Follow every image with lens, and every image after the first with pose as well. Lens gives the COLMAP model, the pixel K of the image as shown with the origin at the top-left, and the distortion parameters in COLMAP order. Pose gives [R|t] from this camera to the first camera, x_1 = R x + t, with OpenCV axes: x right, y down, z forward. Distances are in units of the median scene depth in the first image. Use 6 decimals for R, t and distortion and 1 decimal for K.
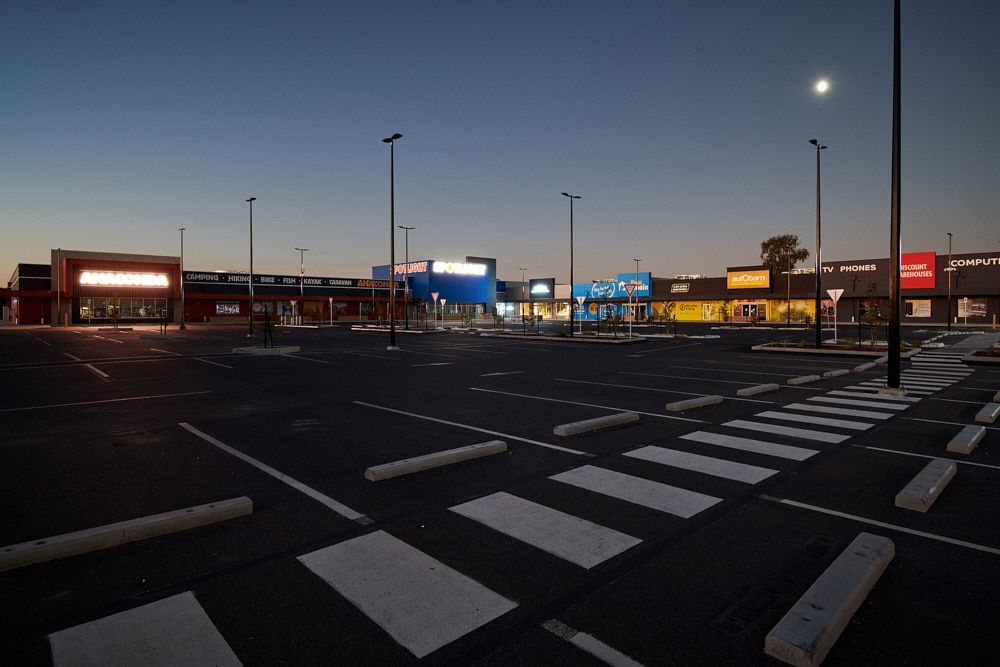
lens RADIAL K [[549.8, 0, 502.9], [0, 549.8, 326.3], [0, 0, 1]] dist [-0.000110, -0.004091]
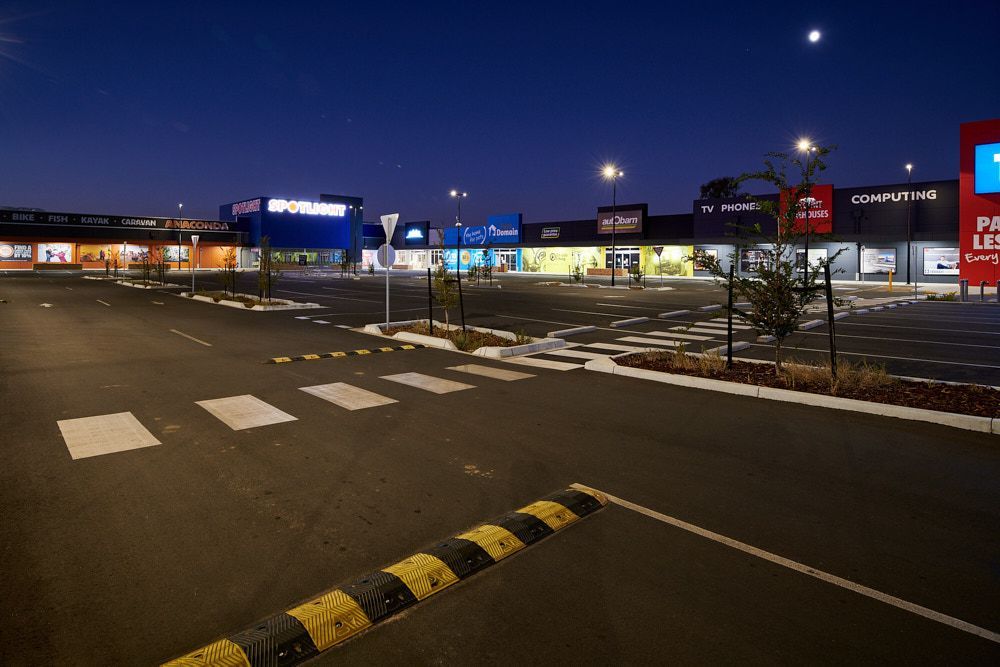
lens RADIAL K [[549.8, 0, 502.8], [0, 549.8, 274.5], [0, 0, 1]] dist [-0.000110, -0.004091]
pose [[0.999941, 0.009242, 0.005749, 0.230021], [-0.009228, 0.999954, -0.002491, -0.005318], [-0.005772, 0.002438, 0.999980, 0.177597]]
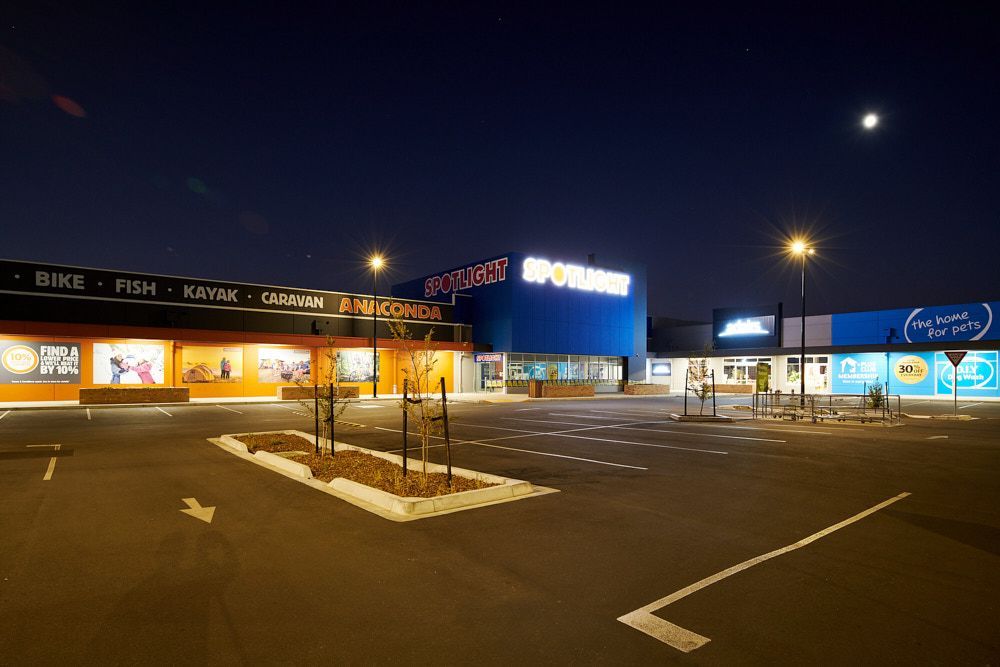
lens RADIAL K [[549.8, 0, 501.6], [0, 549.8, 395.2], [0, 0, 1]] dist [-0.000110, -0.004091]
pose [[0.996016, 0.006985, -0.088899, -0.108118], [-0.006327, 0.999950, 0.007682, -0.015445], [0.088948, -0.007089, 0.996011, 0.599547]]
